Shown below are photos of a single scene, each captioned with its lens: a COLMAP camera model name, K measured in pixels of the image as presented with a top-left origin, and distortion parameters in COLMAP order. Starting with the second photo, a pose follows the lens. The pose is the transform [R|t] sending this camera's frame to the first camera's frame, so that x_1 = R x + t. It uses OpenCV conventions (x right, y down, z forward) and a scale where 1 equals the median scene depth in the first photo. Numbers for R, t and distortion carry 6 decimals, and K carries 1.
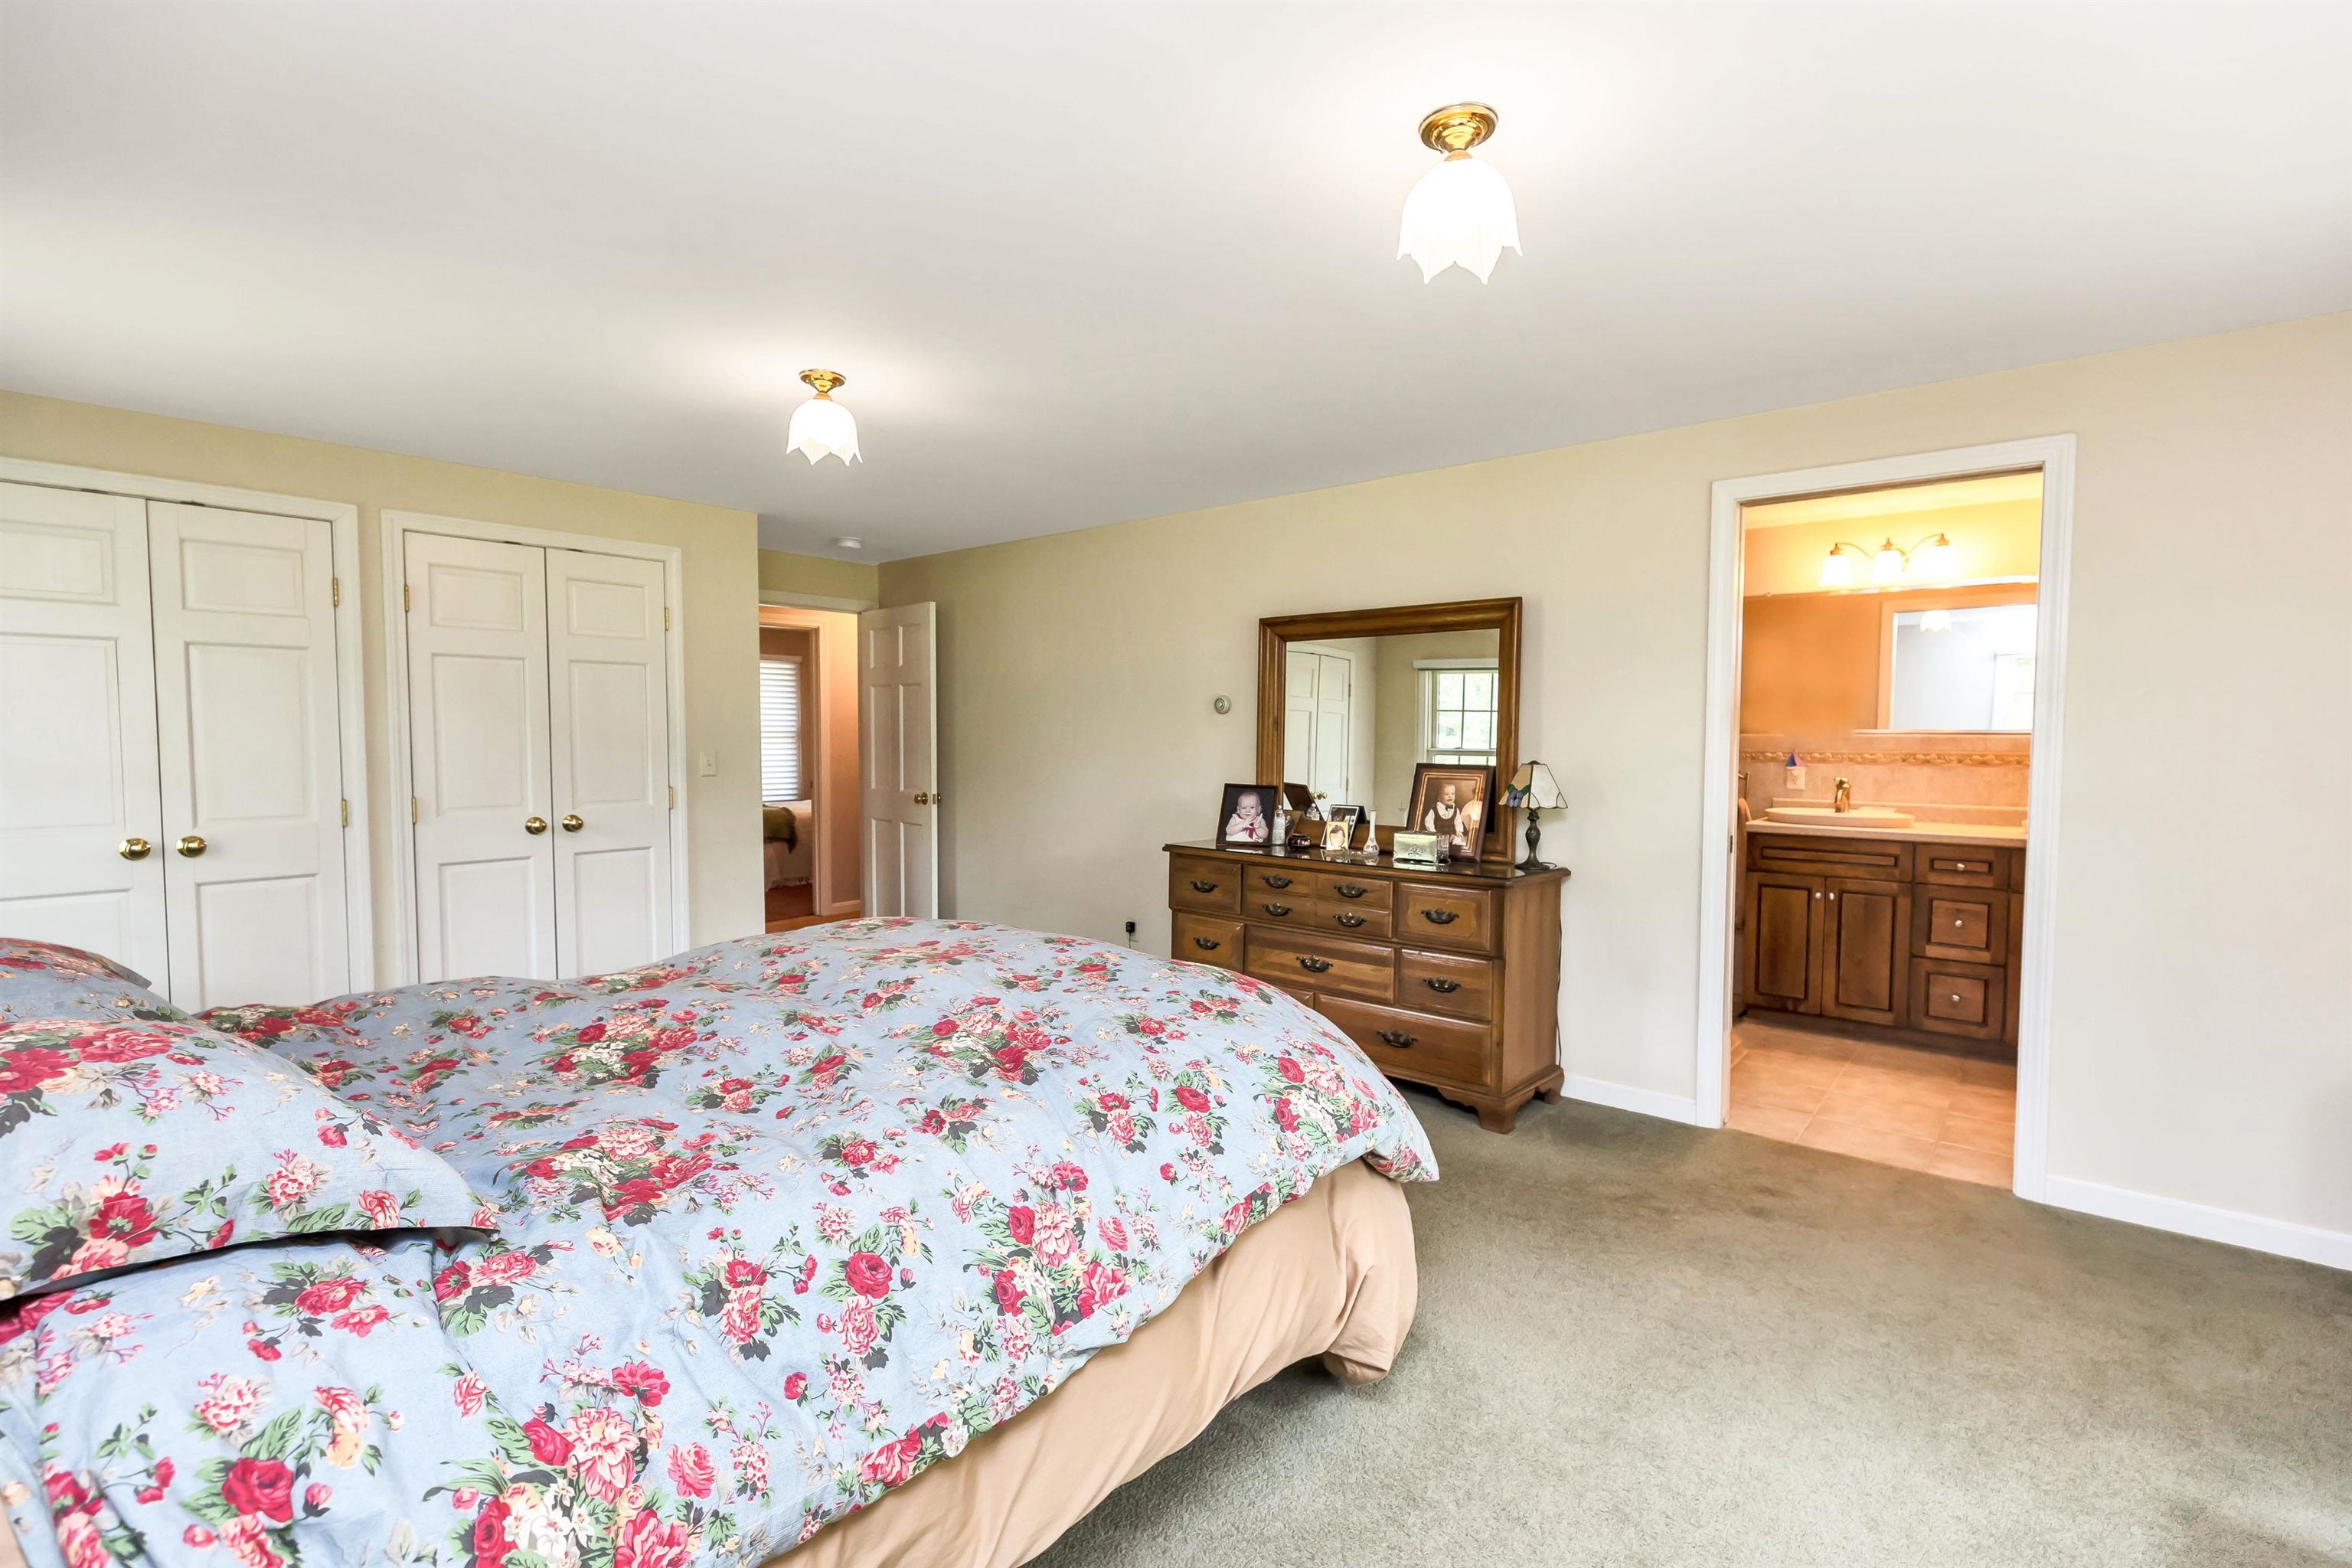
lens RADIAL K [[1047.4, 0, 1176.0], [0, 1047.4, 784.0], [0, 0, 1]] dist [0.000599, -0.000031]
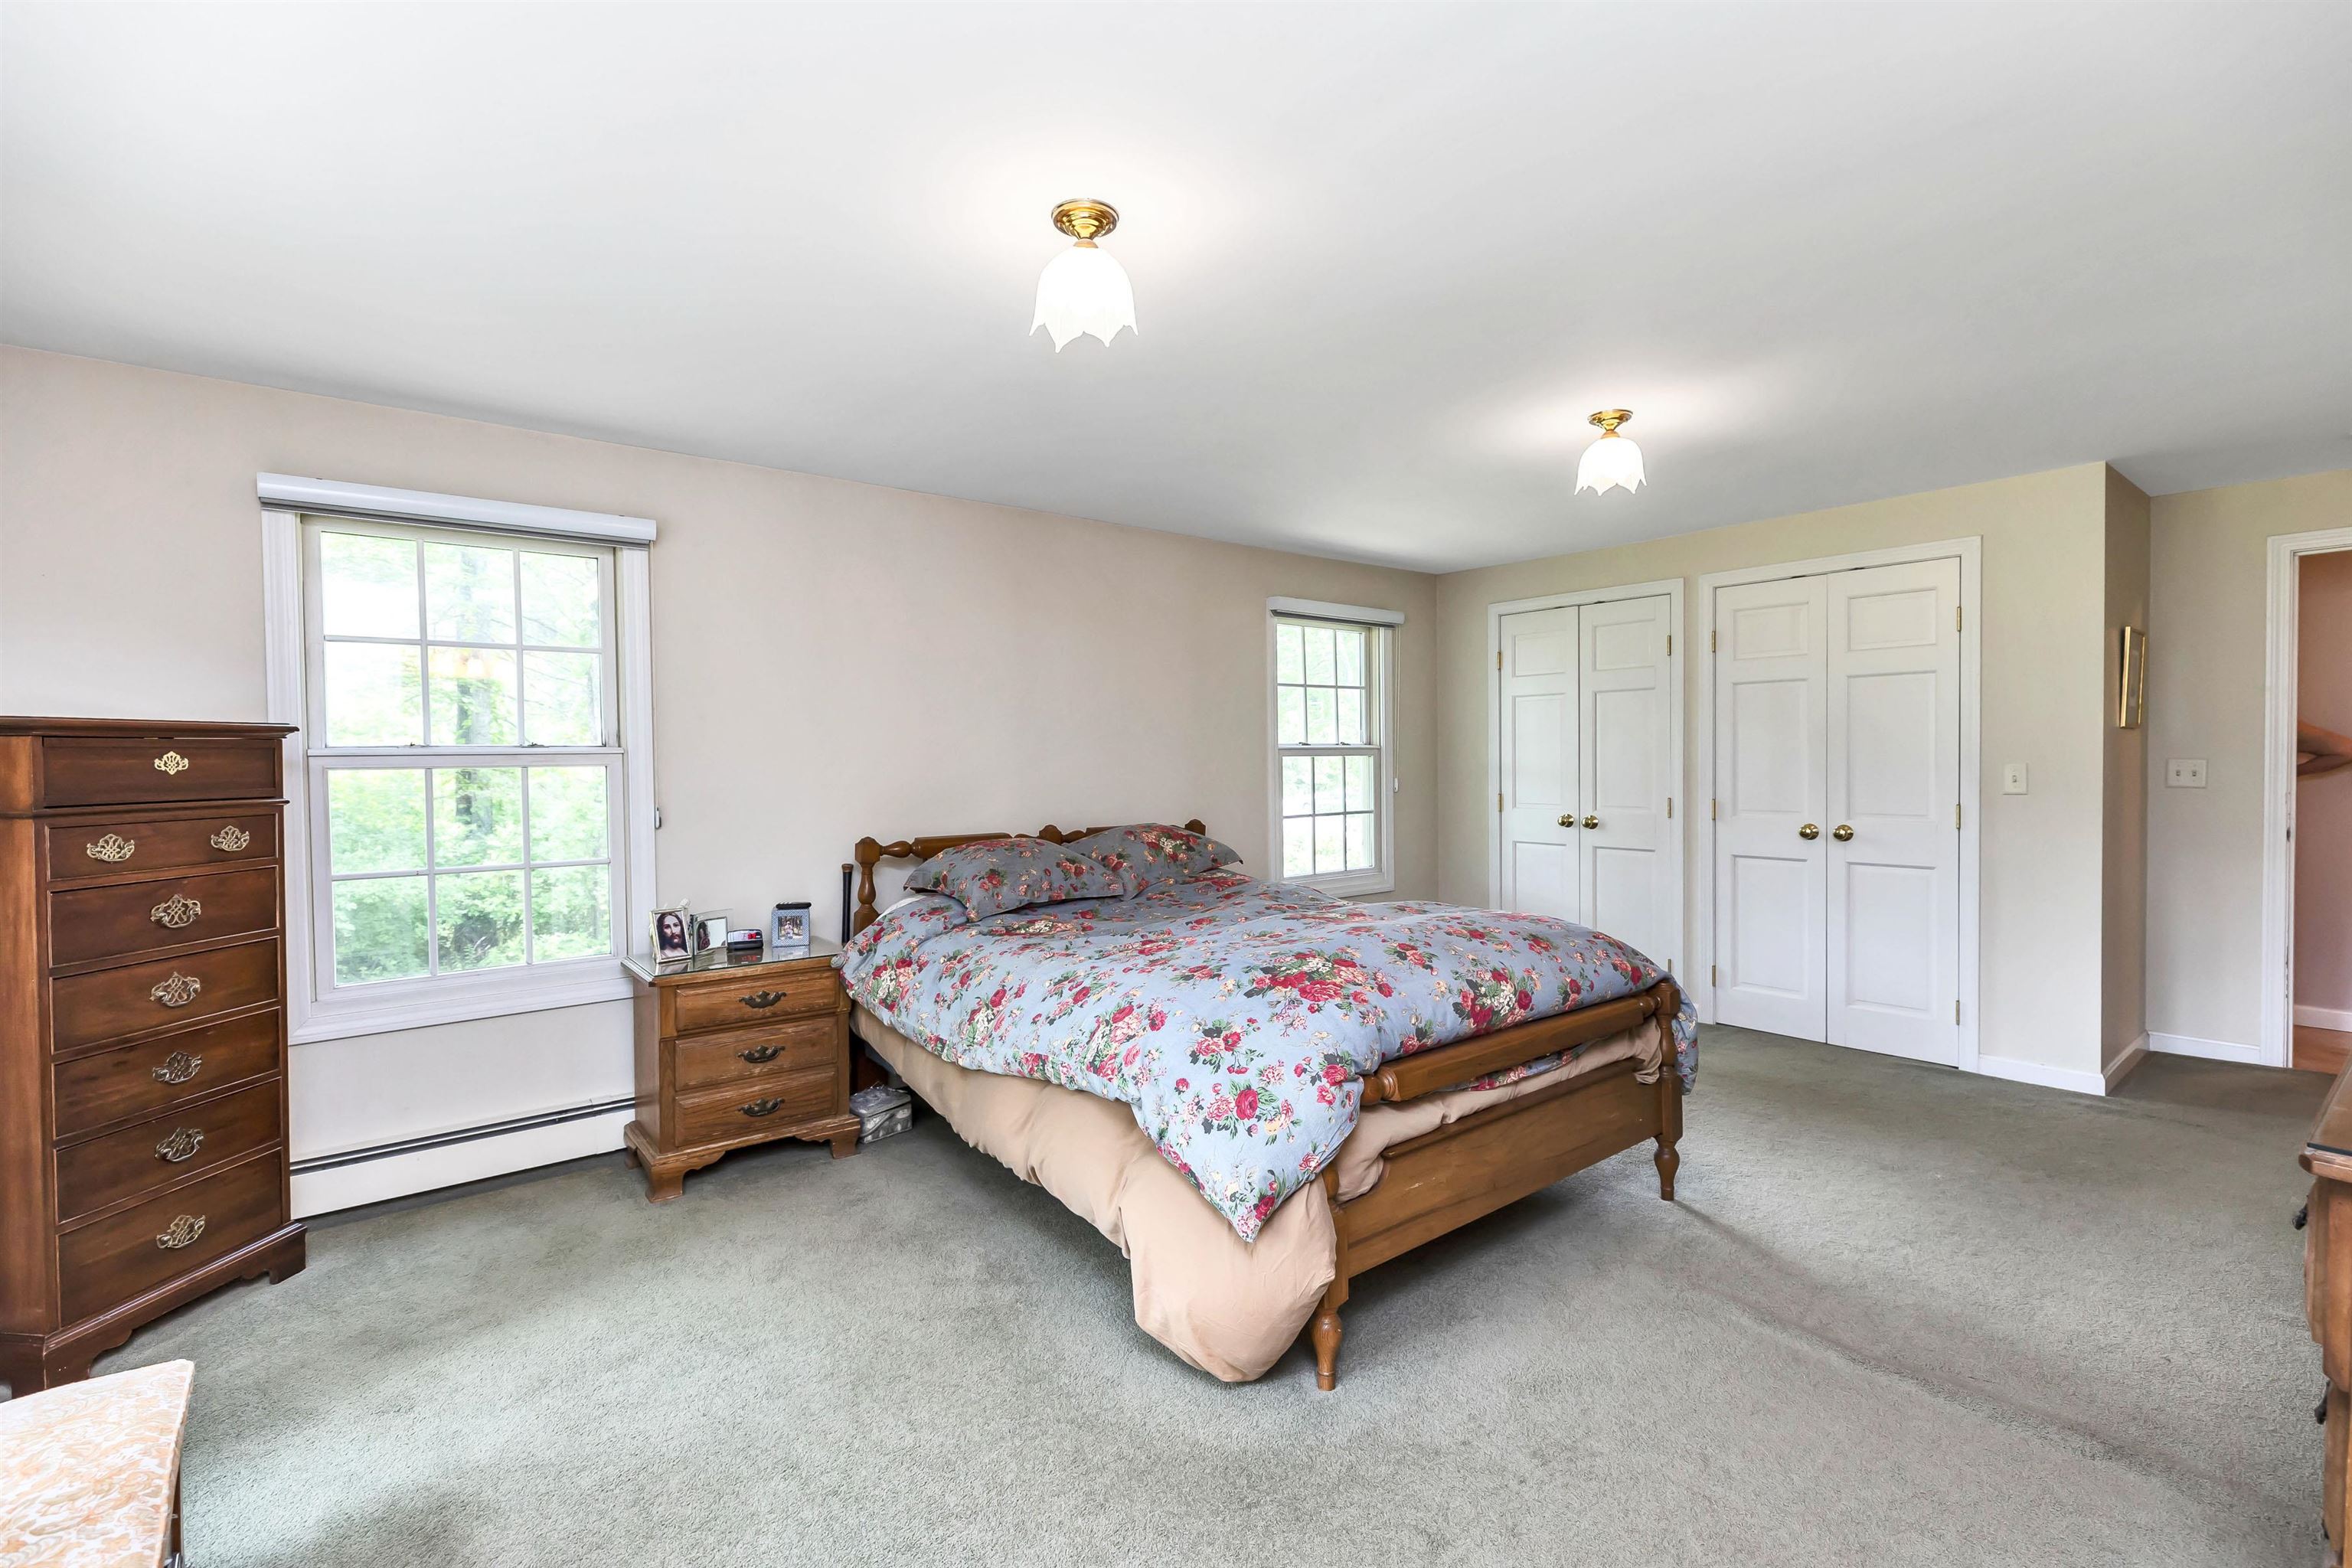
lens RADIAL K [[1047.4, 0, 1176.0], [0, 1047.4, 784.0], [0, 0, 1]] dist [0.000599, -0.000031]
pose [[-0.188743, 0.027012, -0.981655, 1.324949], [-0.035019, 0.998801, 0.034217, -0.054404], [0.981402, 0.040834, -0.187571, 1.270474]]
